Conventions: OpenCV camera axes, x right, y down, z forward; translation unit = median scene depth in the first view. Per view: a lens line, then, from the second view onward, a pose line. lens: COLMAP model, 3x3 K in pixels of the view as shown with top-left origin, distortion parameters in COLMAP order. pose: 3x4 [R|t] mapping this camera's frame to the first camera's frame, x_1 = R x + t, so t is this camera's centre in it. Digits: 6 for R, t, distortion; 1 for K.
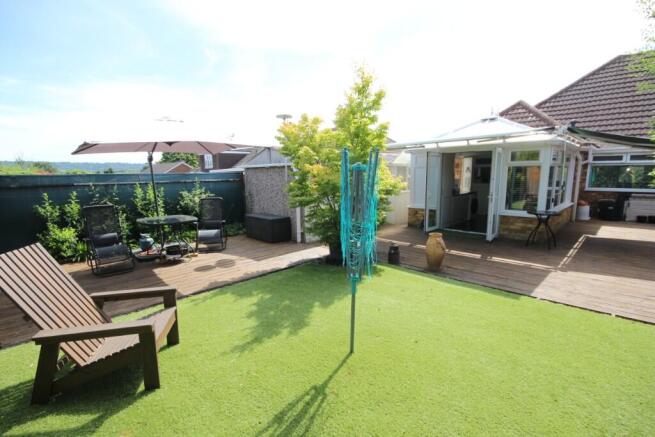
lens RADIAL K [[301.1, 0, 327.9], [0, 301.1, 220.9], [0, 0, 1]] dist [-0.015530, 0.000105]
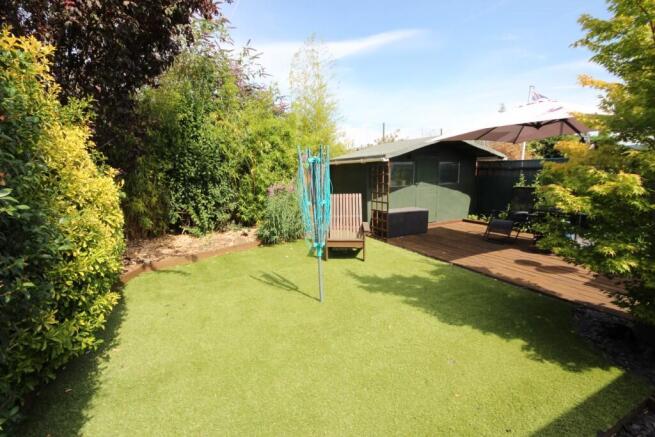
lens RADIAL K [[301.1, 0, 327.9], [0, 301.1, 220.9], [0, 0, 1]] dist [-0.015530, 0.000105]
pose [[-0.319146, 0.174915, -0.931424, 0.885172], [-0.118300, 0.967780, 0.222277, -0.139152], [0.940293, 0.181126, -0.288170, 0.973637]]
